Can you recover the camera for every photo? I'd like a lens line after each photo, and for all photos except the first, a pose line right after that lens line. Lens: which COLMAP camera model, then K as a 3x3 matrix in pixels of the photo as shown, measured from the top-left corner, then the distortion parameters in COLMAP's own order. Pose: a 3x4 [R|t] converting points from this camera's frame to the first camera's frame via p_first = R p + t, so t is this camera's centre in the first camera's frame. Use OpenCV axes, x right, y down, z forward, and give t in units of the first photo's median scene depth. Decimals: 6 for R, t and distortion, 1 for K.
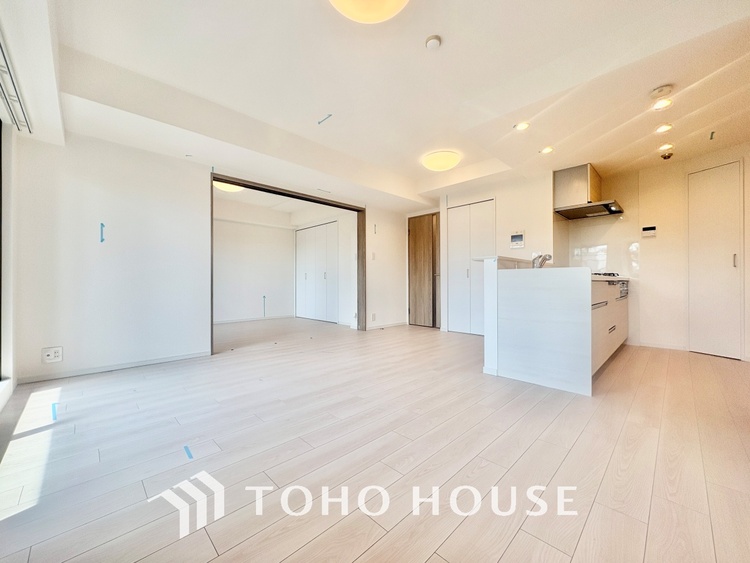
lens RADIAL K [[297.7, 0, 376.1], [0, 297.7, 281.5], [0, 0, 1]] dist [0.001157, -0.000337]
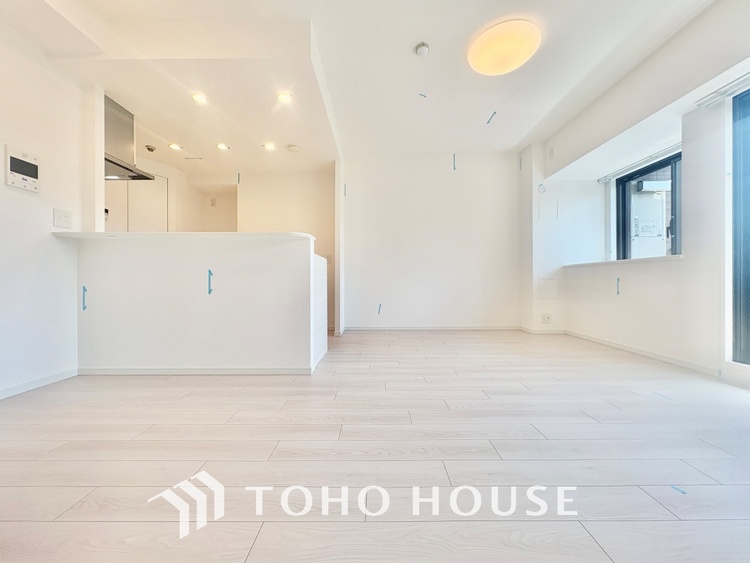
lens RADIAL K [[297.7, 0, 374.3], [0, 297.7, 281.6], [0, 0, 1]] dist [0.001157, -0.000337]
pose [[-0.706391, 0.004731, 0.707806, -0.245937], [0.003414, 0.999989, -0.003278, 0.034750], [-0.707814, 0.000101, -0.706399, 1.016030]]
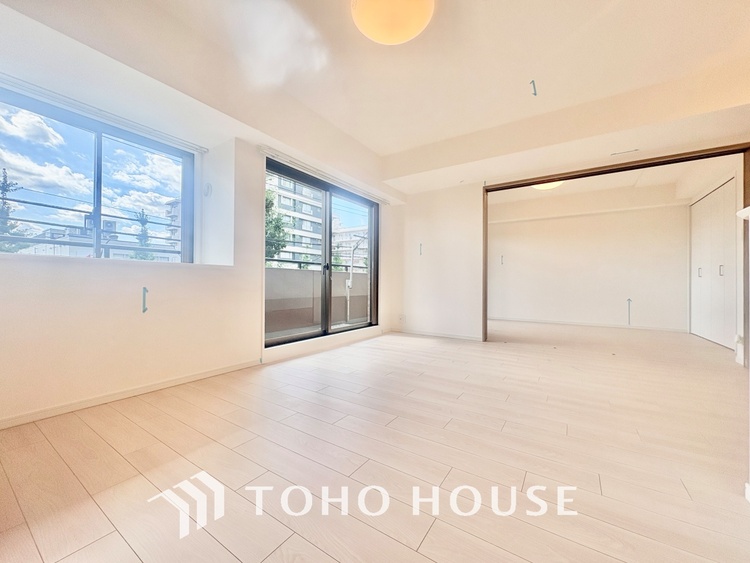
lens RADIAL K [[297.7, 0, 375.3], [0, 297.7, 279.6], [0, 0, 1]] dist [0.001157, -0.000337]
pose [[0.206221, -0.006857, -0.978481, 0.450614], [-0.005955, 0.999948, -0.008263, 0.013072], [0.978487, 0.007531, 0.206169, 0.296110]]
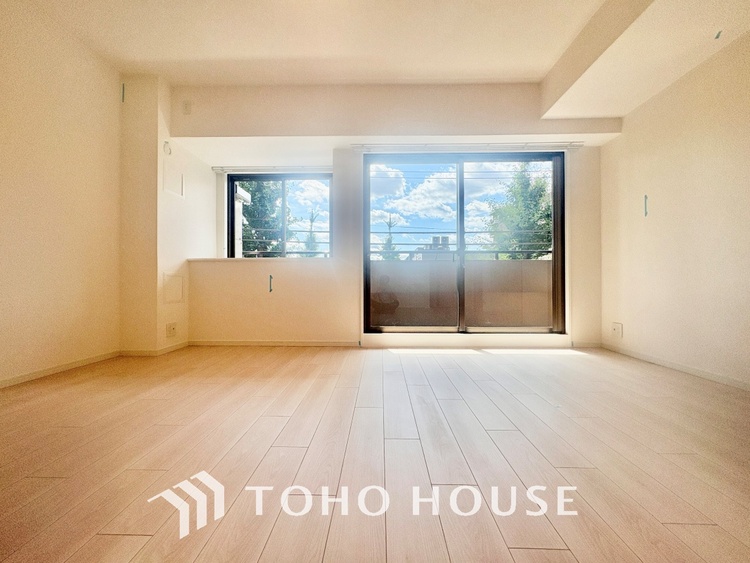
lens RADIAL K [[297.7, 0, 375.8], [0, 297.7, 281.6], [0, 0, 1]] dist [0.001157, -0.000337]
pose [[-0.717119, 0.000994, -0.696950, 0.205215], [0.006874, 0.999960, -0.005646, 0.047246], [0.696917, -0.008840, -0.717098, 0.765872]]
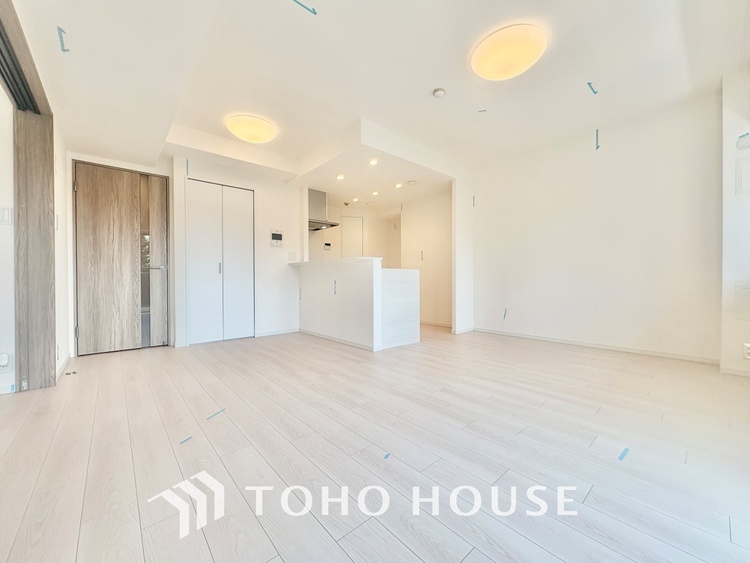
lens RADIAL K [[297.7, 0, 375.2], [0, 297.7, 282.0], [0, 0, 1]] dist [0.001157, -0.000337]
pose [[0.056283, -0.006391, 0.998394, -0.597766], [0.001136, 0.999979, 0.006337, 0.007861], [-0.998414, 0.000777, 0.056289, 0.642194]]
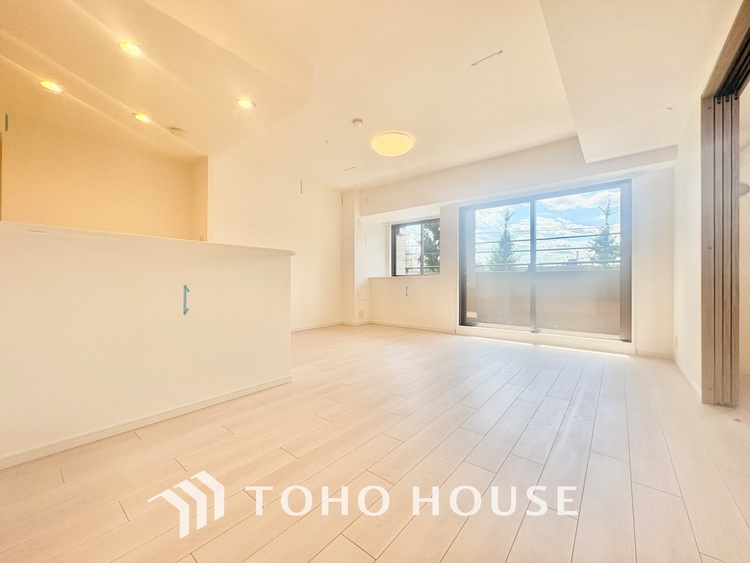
lens RADIAL K [[297.7, 0, 376.2], [0, 297.7, 280.7], [0, 0, 1]] dist [0.001157, -0.000337]
pose [[-0.993953, 0.003045, -0.109768, 0.140439], [0.003835, 0.999968, -0.006994, 0.006689], [0.109744, -0.007372, -0.993933, 1.334942]]
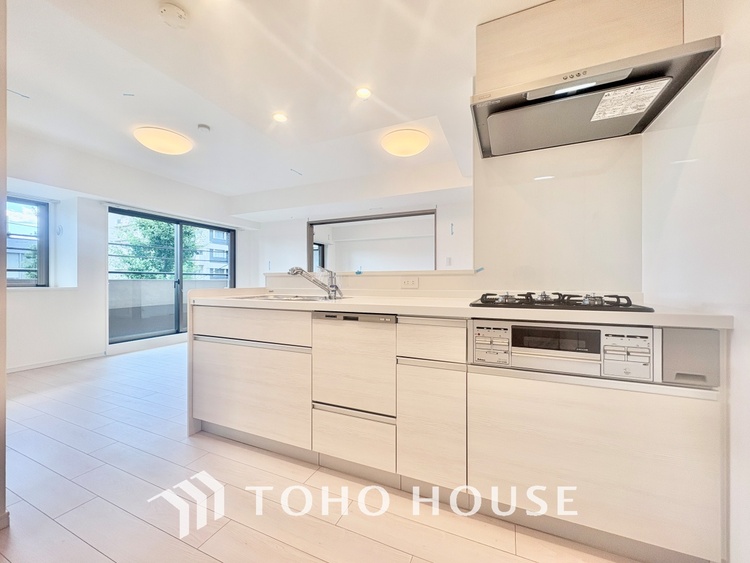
lens RADIAL K [[297.7, 0, 380.0], [0, 297.7, 279.7], [0, 0, 1]] dist [0.001157, -0.000337]
pose [[0.372331, 0.000872, -0.928099, 0.983858], [0.004252, 0.999987, 0.002645, -0.045183], [0.928090, -0.004931, 0.372323, 0.668371]]
